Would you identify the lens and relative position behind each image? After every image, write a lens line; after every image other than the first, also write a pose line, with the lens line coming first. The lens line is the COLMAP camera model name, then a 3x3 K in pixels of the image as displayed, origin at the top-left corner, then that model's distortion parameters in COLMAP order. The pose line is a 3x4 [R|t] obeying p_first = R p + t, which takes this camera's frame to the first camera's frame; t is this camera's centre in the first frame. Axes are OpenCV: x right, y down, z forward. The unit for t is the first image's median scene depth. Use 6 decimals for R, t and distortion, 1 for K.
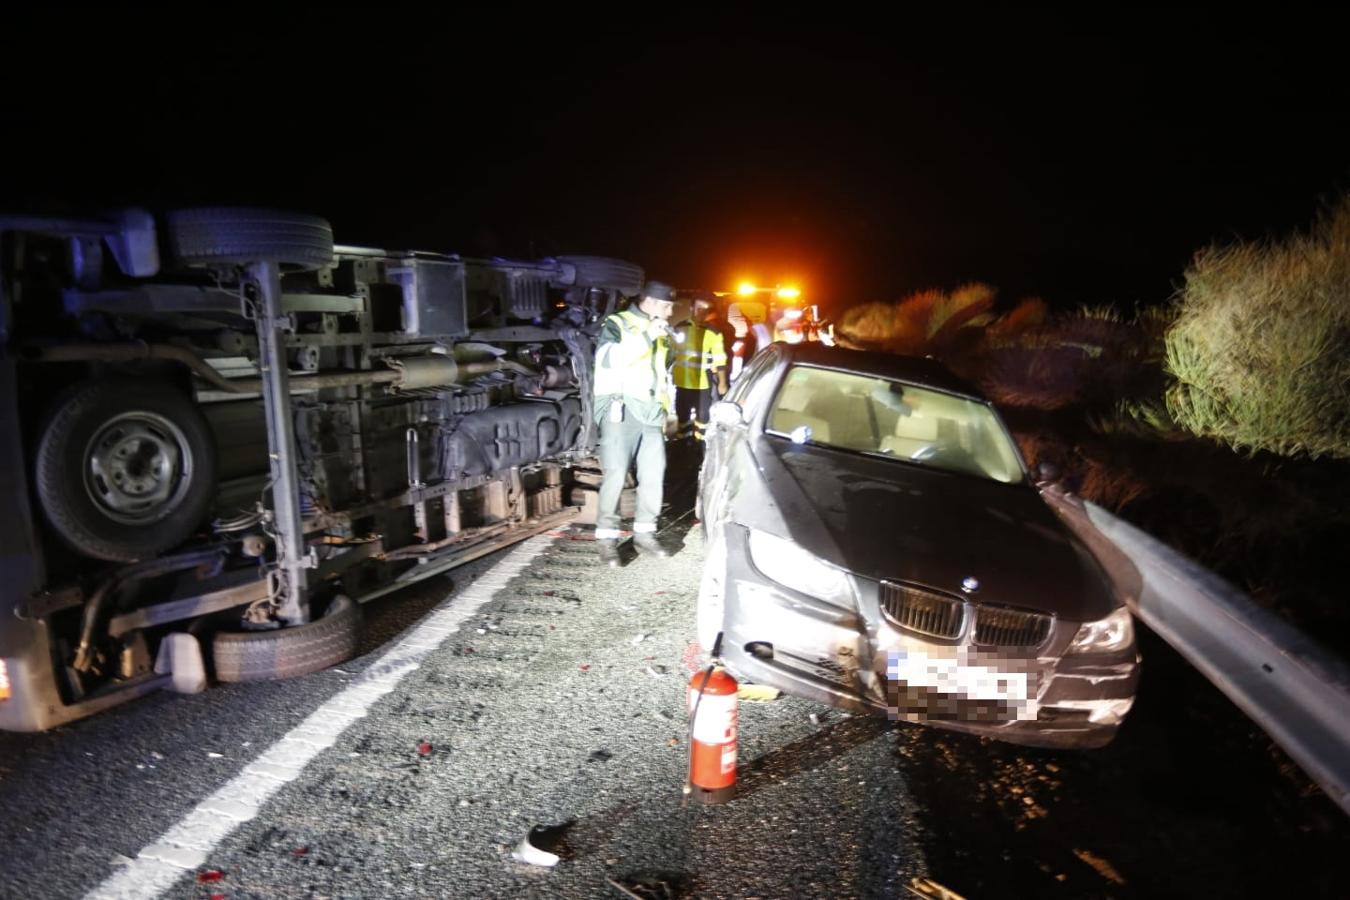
lens RADIAL K [[915.4, 0, 677.2], [0, 915.4, 430.1], [0, 0, 1]] dist [0.004735, 0.035317]
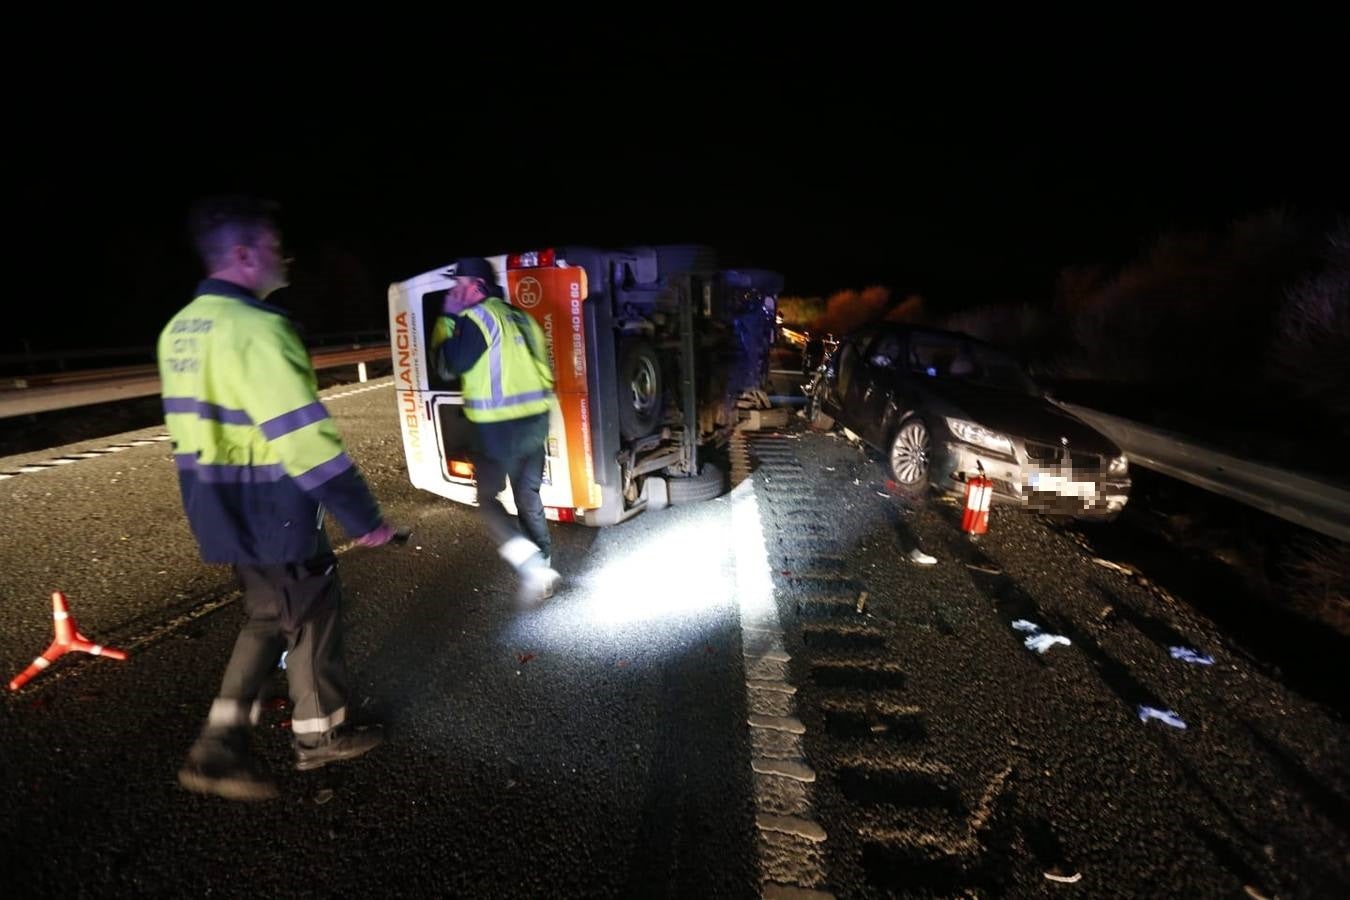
lens RADIAL K [[640.5, 0, 680.9], [0, 640.5, 439.7], [0, 0, 1]] dist [-0.033572, 0.012133]
pose [[0.995867, -0.020036, 0.088583, -0.615089], [0.012763, 0.996557, 0.081916, 0.039764], [-0.089919, -0.080447, 0.992695, -0.289362]]
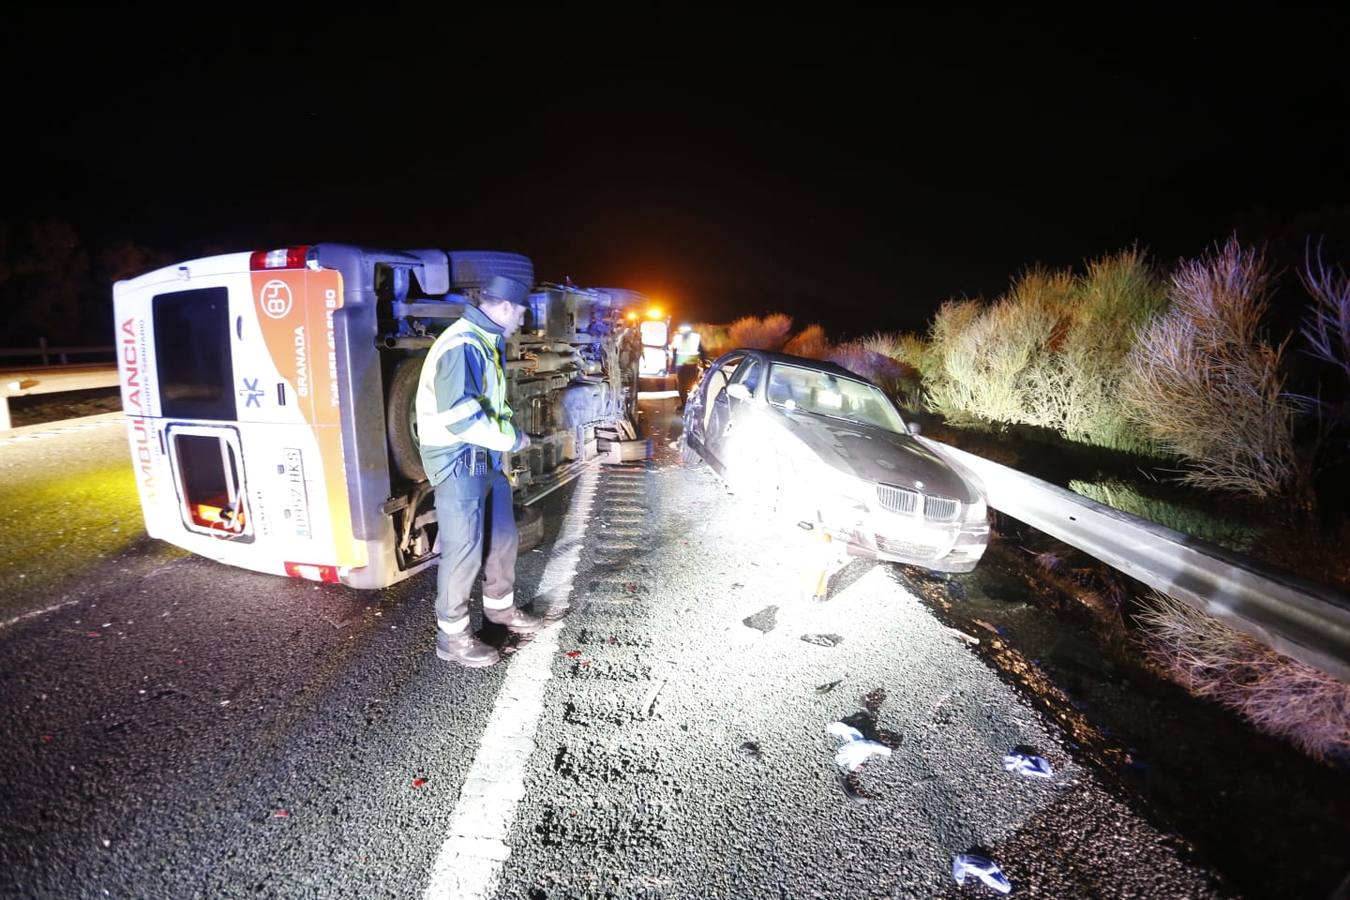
lens RADIAL K [[640.5, 0, 679.6], [0, 640.5, 435.9], [0, 0, 1]] dist [-0.033572, 0.012133]
pose [[0.975947, -0.000748, 0.218006, -0.406168], [-0.008136, 0.999172, 0.039852, 0.022288], [-0.217856, -0.040667, 0.975133, -0.127274]]
